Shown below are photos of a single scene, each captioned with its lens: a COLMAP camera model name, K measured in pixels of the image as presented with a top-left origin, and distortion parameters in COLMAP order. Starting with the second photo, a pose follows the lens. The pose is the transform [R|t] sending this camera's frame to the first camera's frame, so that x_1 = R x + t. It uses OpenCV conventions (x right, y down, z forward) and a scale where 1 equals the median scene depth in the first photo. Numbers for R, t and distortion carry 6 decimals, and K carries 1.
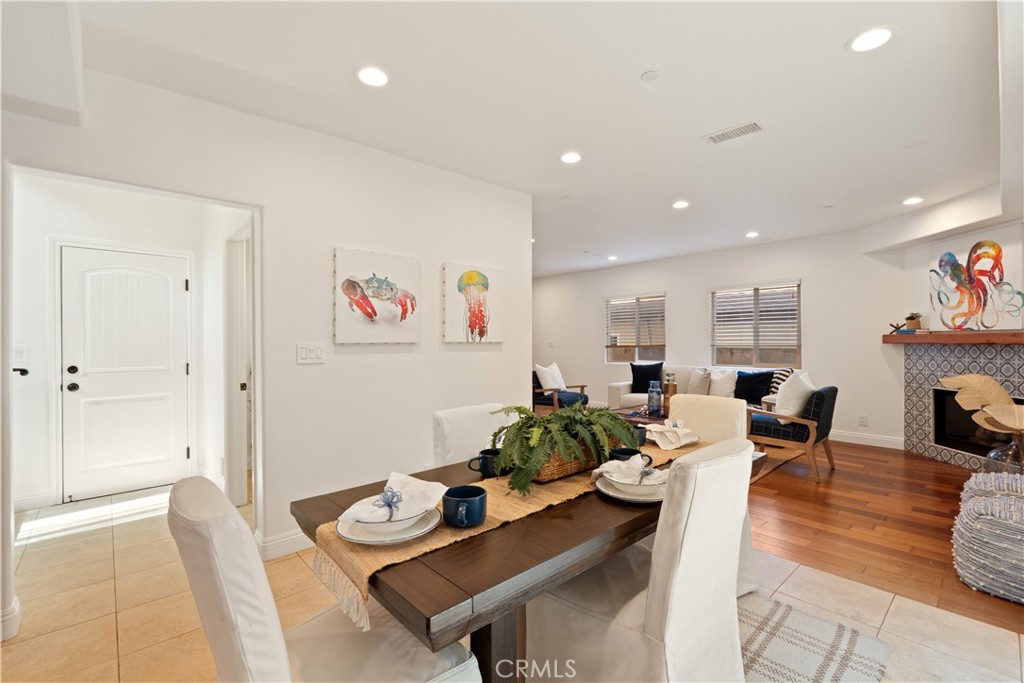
lens RADIAL K [[451.1, 0, 513.9], [0, 451.1, 342.5], [0, 0, 1]] dist [-0.000295, 0.000716]
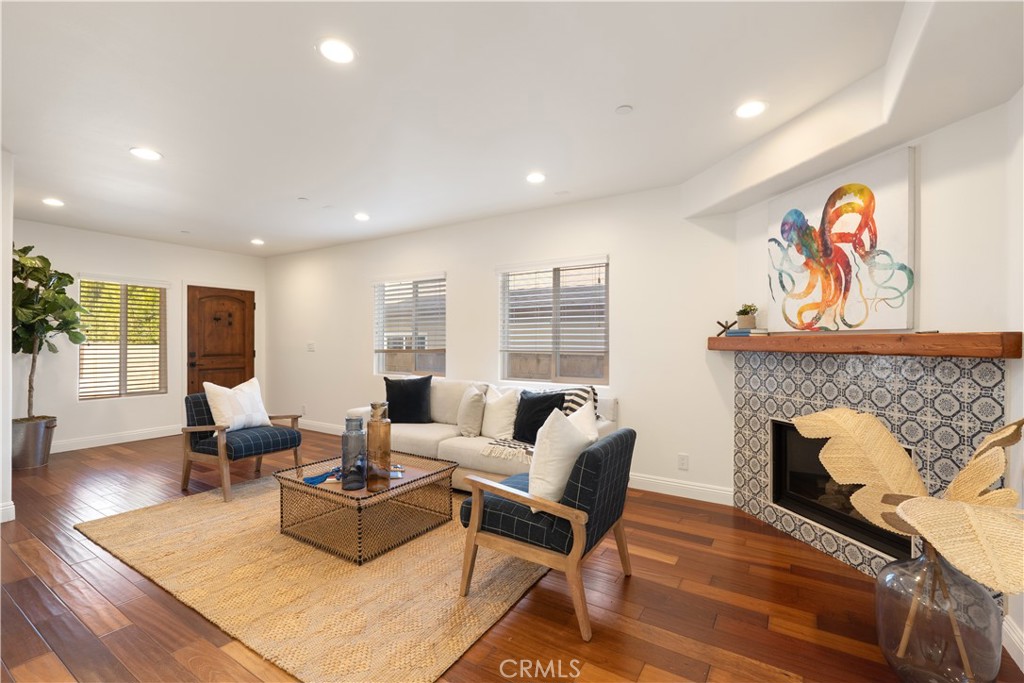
lens RADIAL K [[451.1, 0, 511.3], [0, 451.1, 343.2], [0, 0, 1]] dist [-0.000295, 0.000716]
pose [[0.964939, 0.008581, 0.262335, 0.390455], [-0.007989, 0.999963, -0.003321, -0.003739], [-0.262353, 0.001109, 0.964971, 0.466250]]
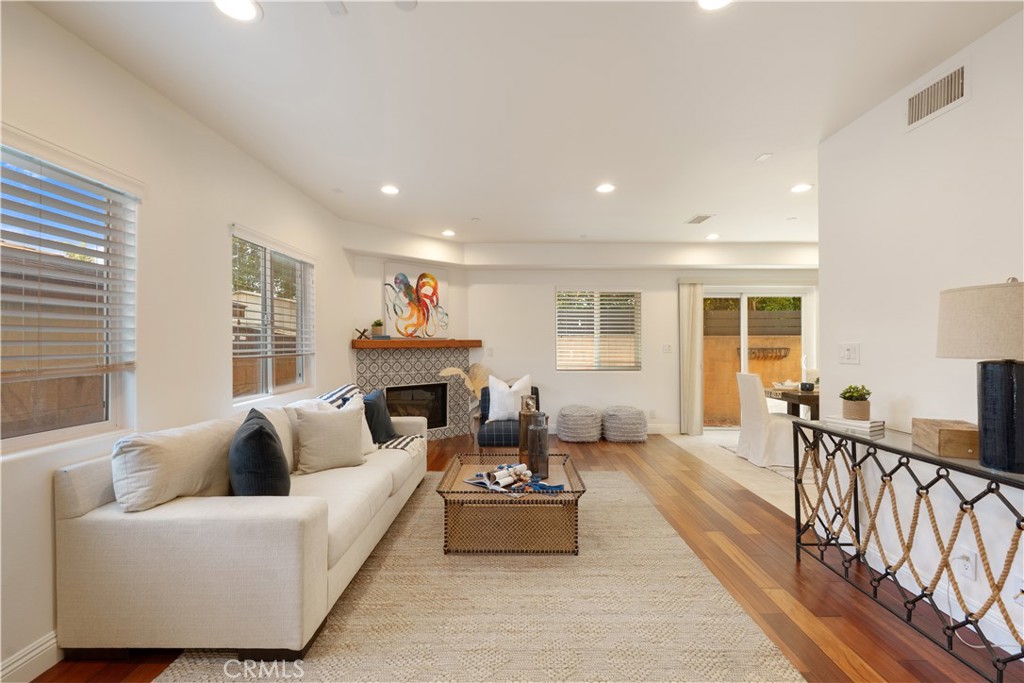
lens RADIAL K [[451.1, 0, 512.0], [0, 451.1, 342.9], [0, 0, 1]] dist [-0.000295, 0.000716]
pose [[-0.733331, 0.007831, 0.679827, -0.081057], [0.009806, 0.999951, -0.000941, -0.006932], [-0.679801, 0.005976, -0.733372, 1.630344]]
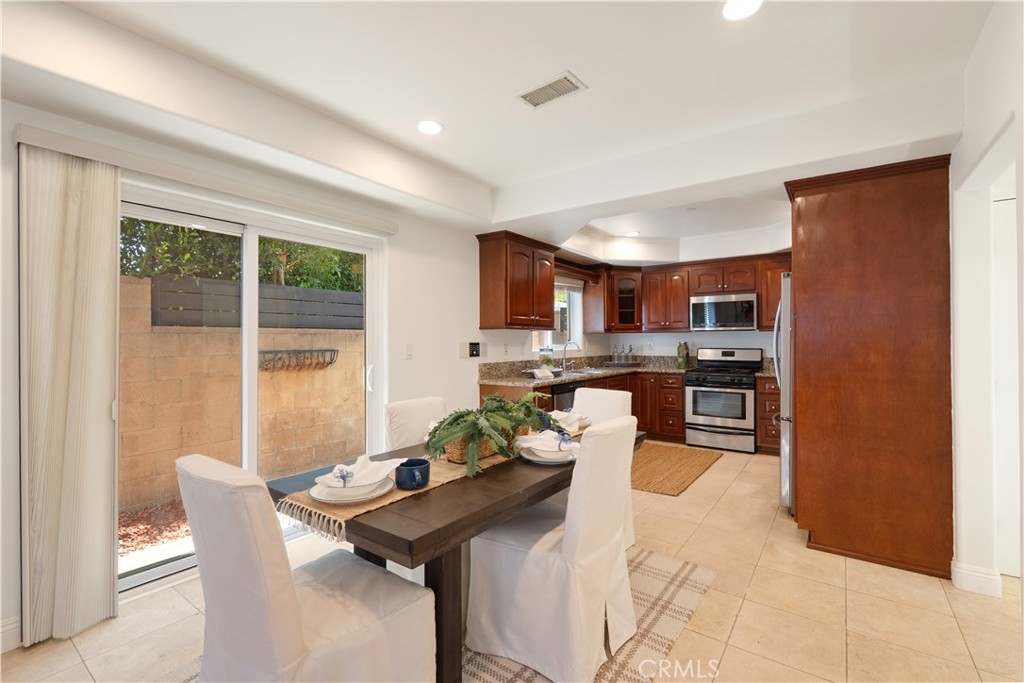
lens RADIAL K [[451.1, 0, 507.9], [0, 451.1, 345.4], [0, 0, 1]] dist [-0.000295, 0.000716]
pose [[-0.982076, 0.005760, -0.188398, 0.112848], [0.002194, 0.999815, 0.019128, -0.008026], [0.188473, 0.018372, -0.981907, 0.797118]]
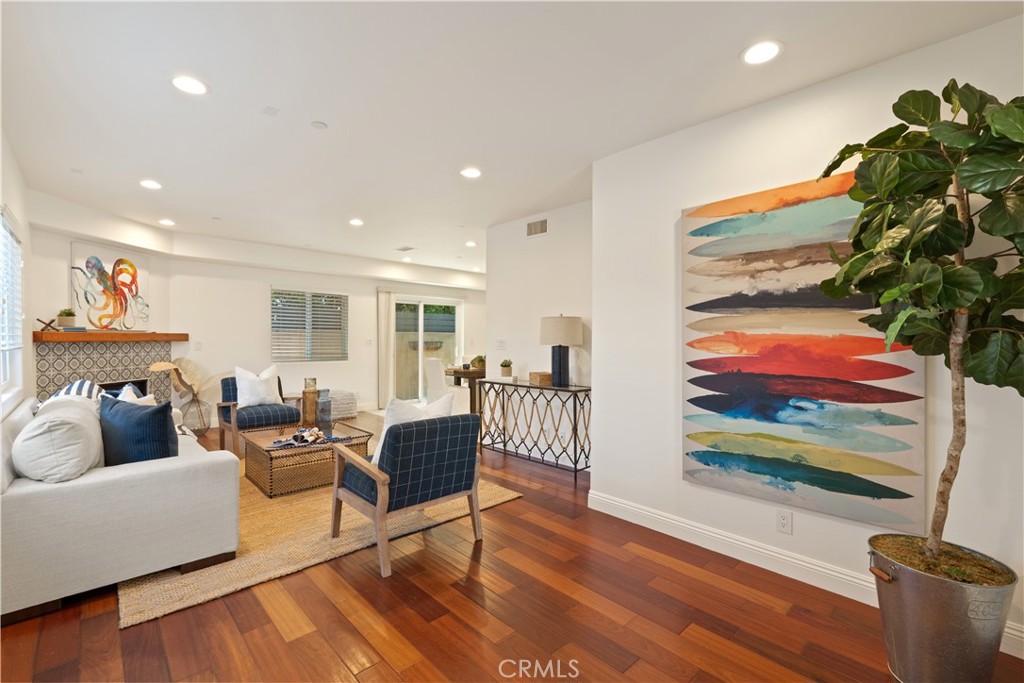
lens RADIAL K [[451.1, 0, 513.7], [0, 451.1, 344.3], [0, 0, 1]] dist [-0.000295, 0.000716]
pose [[-0.999860, 0.002058, -0.016600, -0.017671], [0.001744, 0.999821, 0.018865, -0.008994], [0.016635, 0.018834, -0.999684, 2.017966]]
